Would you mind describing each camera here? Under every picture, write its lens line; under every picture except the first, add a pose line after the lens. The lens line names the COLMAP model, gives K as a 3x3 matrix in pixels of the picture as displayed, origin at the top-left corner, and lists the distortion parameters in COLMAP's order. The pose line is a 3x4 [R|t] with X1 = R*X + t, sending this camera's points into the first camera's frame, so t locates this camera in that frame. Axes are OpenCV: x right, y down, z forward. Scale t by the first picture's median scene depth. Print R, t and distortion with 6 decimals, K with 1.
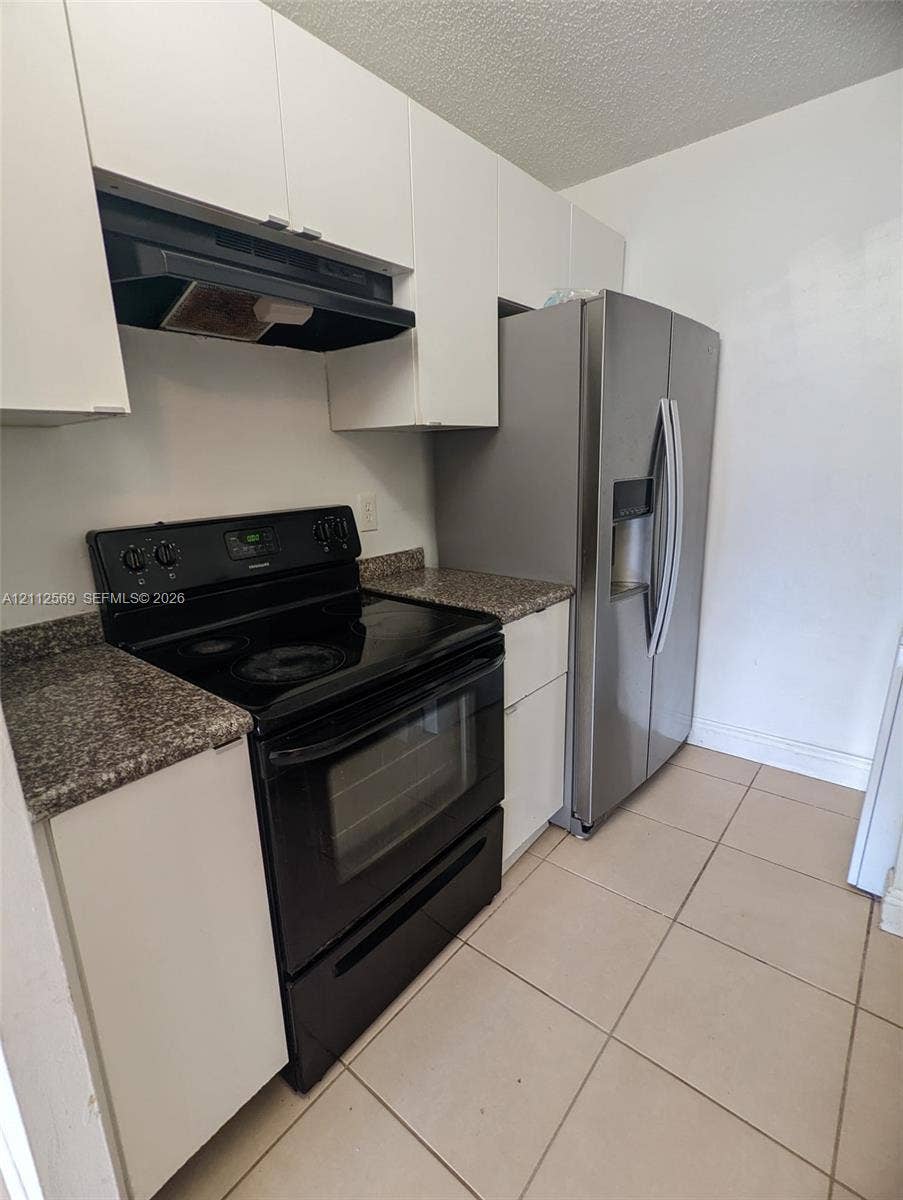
lens RADIAL K [[567.8, 0, 455.7], [0, 567.8, 598.7], [0, 0, 1]] dist [-0.002635, -0.000492]
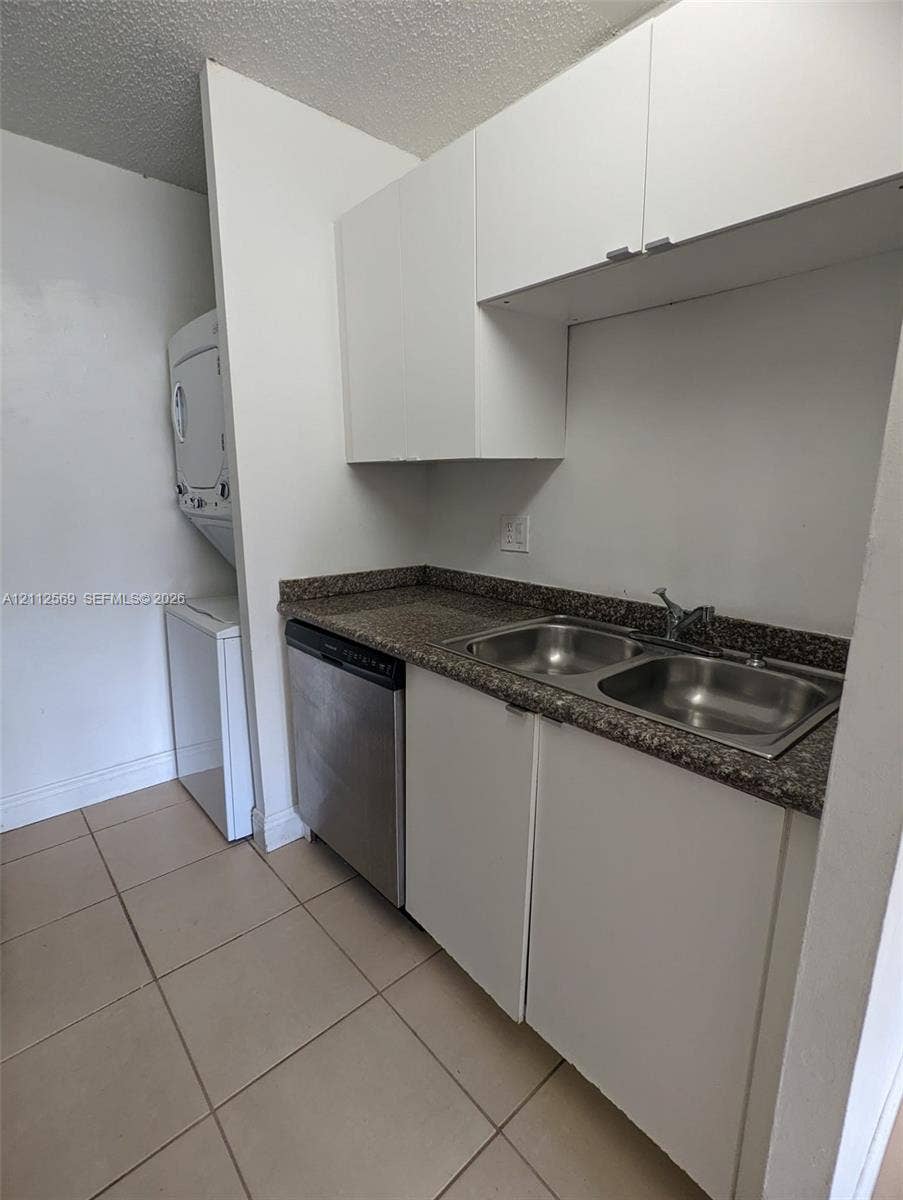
lens RADIAL K [[567.8, 0, 452.0], [0, 567.8, 600.5], [0, 0, 1]] dist [-0.002635, -0.000492]
pose [[0.162460, -0.173744, 0.971298, -0.921218], [0.221973, 0.965579, 0.135594, -0.150951], [-0.961423, 0.193573, 0.195434, 0.620214]]
